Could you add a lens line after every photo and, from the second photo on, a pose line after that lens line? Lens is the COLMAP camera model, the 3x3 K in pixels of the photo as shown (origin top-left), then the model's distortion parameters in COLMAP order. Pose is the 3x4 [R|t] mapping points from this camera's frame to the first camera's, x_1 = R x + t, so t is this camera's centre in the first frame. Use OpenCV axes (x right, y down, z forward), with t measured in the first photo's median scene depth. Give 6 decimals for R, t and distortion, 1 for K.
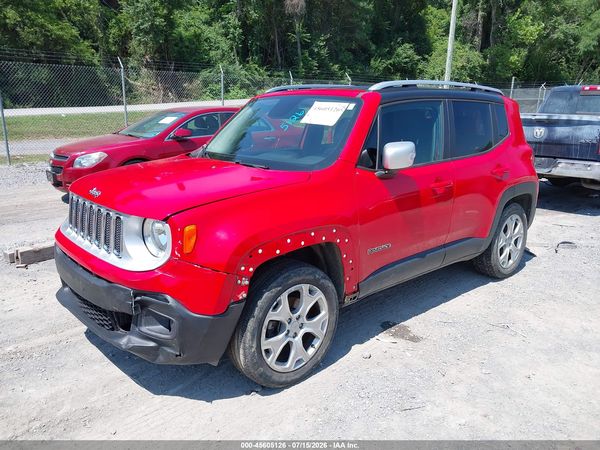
lens RADIAL K [[474.2, 0, 303.6], [0, 474.2, 225.2], [0, 0, 1]] dist [0.001104, -0.009850]
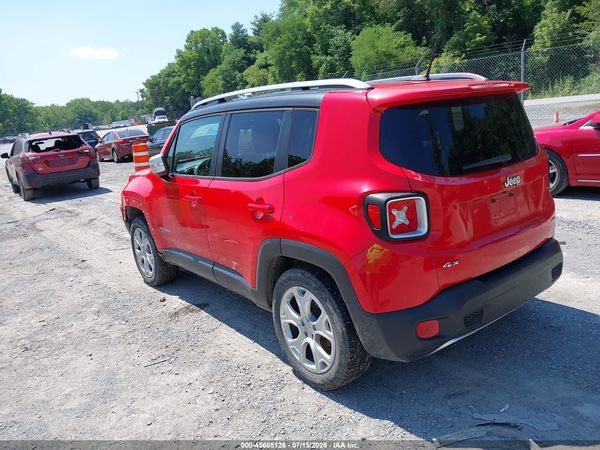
lens RADIAL K [[474.2, 0, 303.9], [0, 474.2, 226.2], [0, 0, 1]] dist [0.001104, -0.009850]
pose [[-0.065841, 0.234309, -0.969930, 1.519679], [-0.151561, 0.958413, 0.241815, -0.367408], [0.986253, 0.162925, -0.027591, 1.502202]]
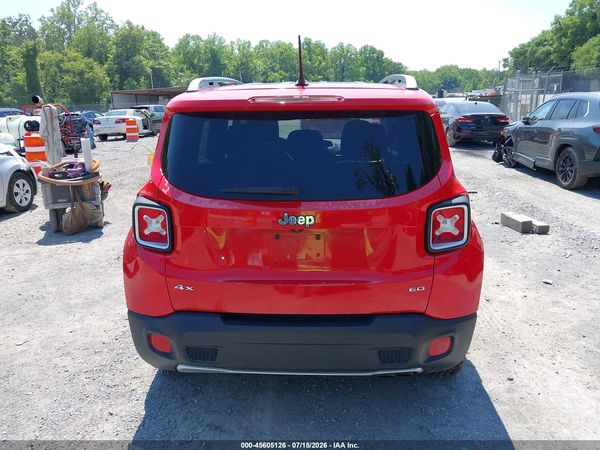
lens RADIAL K [[474.2, 0, 305.4], [0, 474.2, 227.6], [0, 0, 1]] dist [0.001104, -0.009850]
pose [[-0.702183, 0.185860, -0.687310, 1.113299], [-0.167459, 0.895137, 0.413142, -0.573450], [0.692024, 0.405198, -0.597426, 2.263947]]
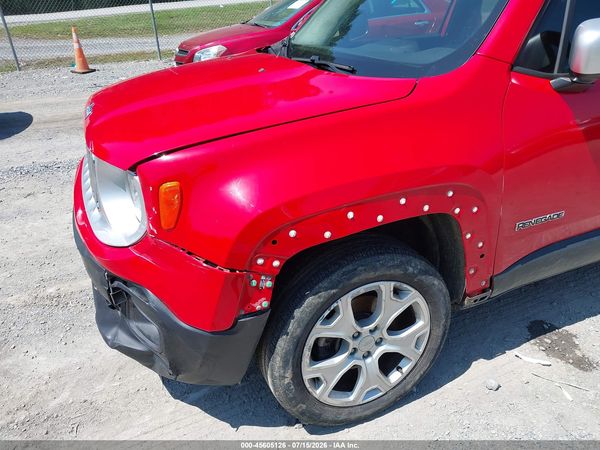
lens RADIAL K [[474.2, 0, 308.8], [0, 474.2, 227.9], [0, 0, 1]] dist [0.001104, -0.009850]
pose [[0.946281, 0.103641, -0.306285, 0.077080], [-0.034817, 0.974392, 0.222146, -0.060781], [0.321465, -0.199548, 0.925657, 0.406383]]
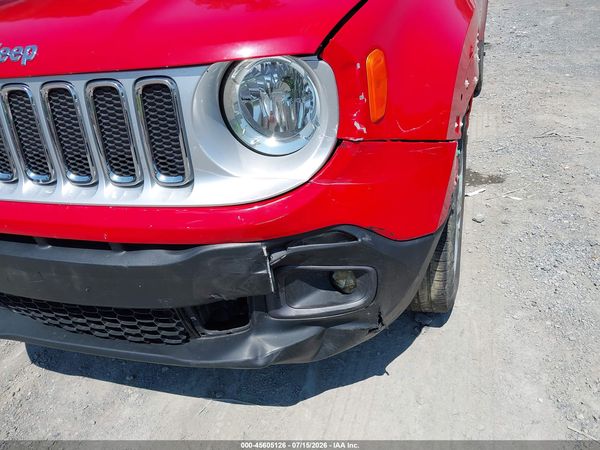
lens RADIAL K [[474.2, 0, 299.5], [0, 474.2, 225.4], [0, 0, 1]] dist [0.001104, -0.009850]
pose [[0.871672, -0.346660, 0.346431, -0.387437], [0.250962, 0.922891, 0.292044, 0.002443], [-0.420958, -0.167626, 0.891457, 0.490379]]
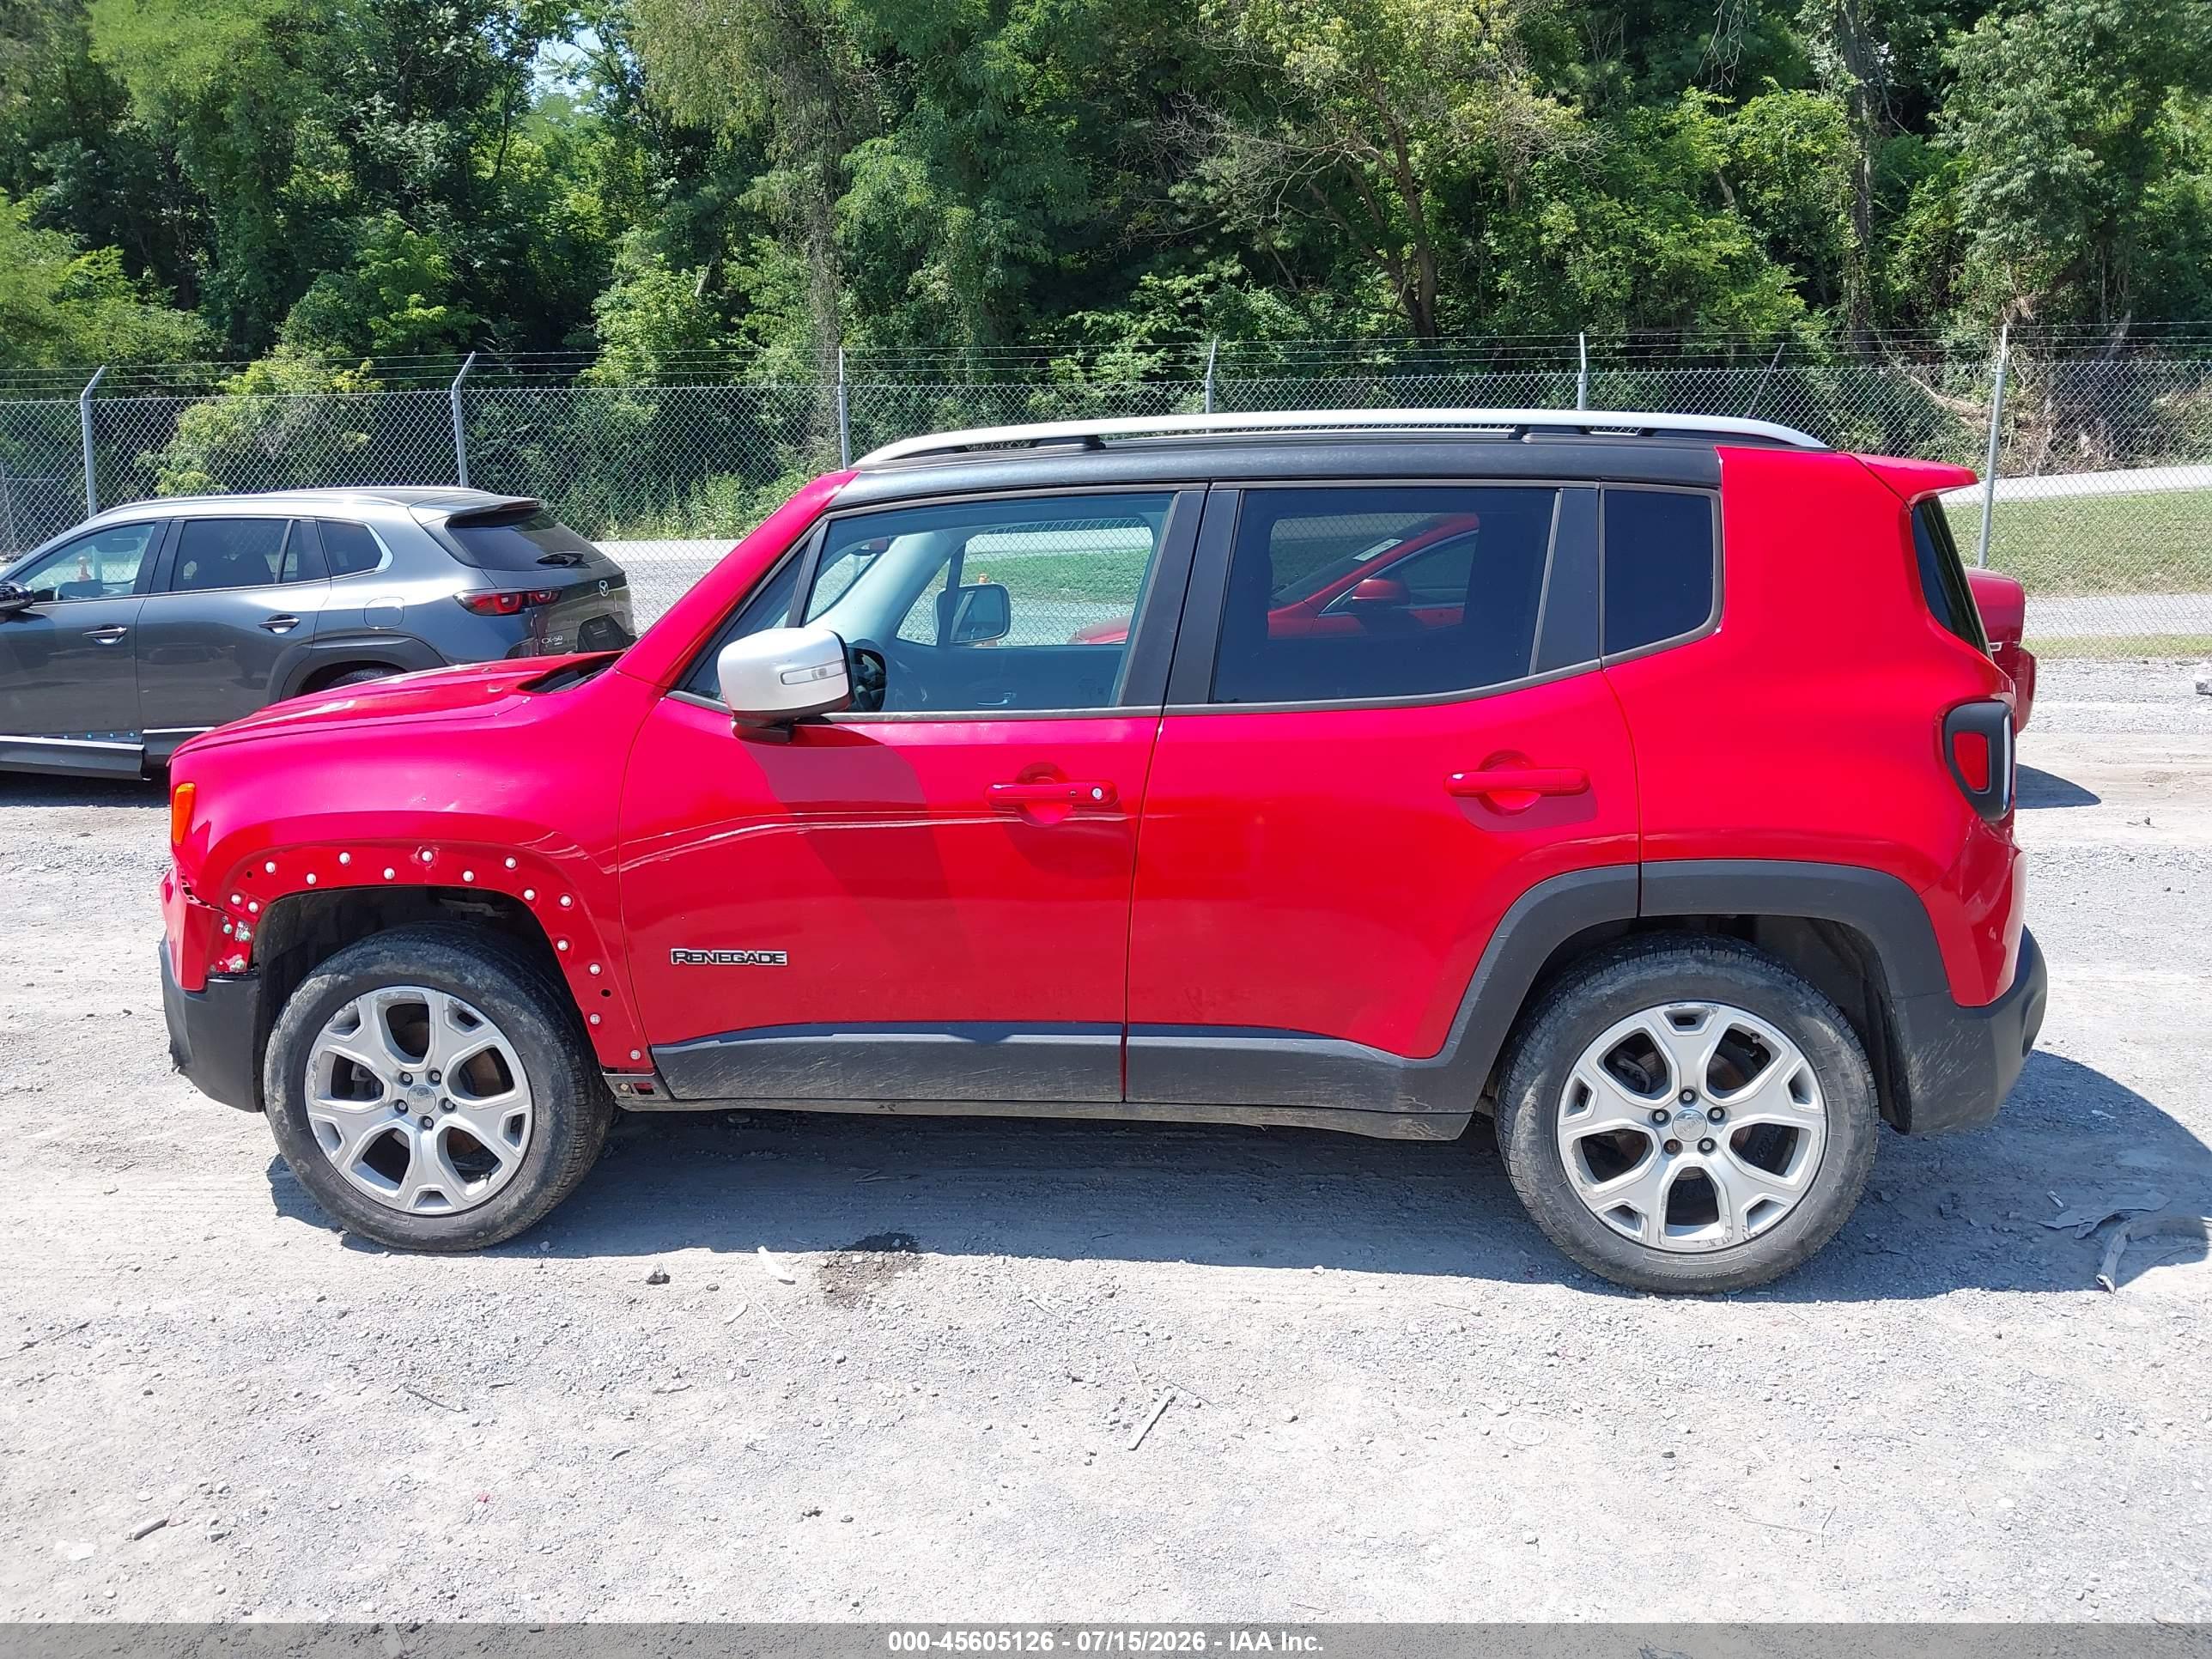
lens RADIAL K [[1748.4, 0, 1135.2], [0, 1748.4, 832.3], [0, 0, 1]] dist [0.001104, -0.009850]
pose [[0.659981, 0.123639, -0.741039, 1.263257], [-0.162693, 0.986480, 0.019692, -0.106043], [0.733455, 0.107565, 0.671173, 0.428650]]
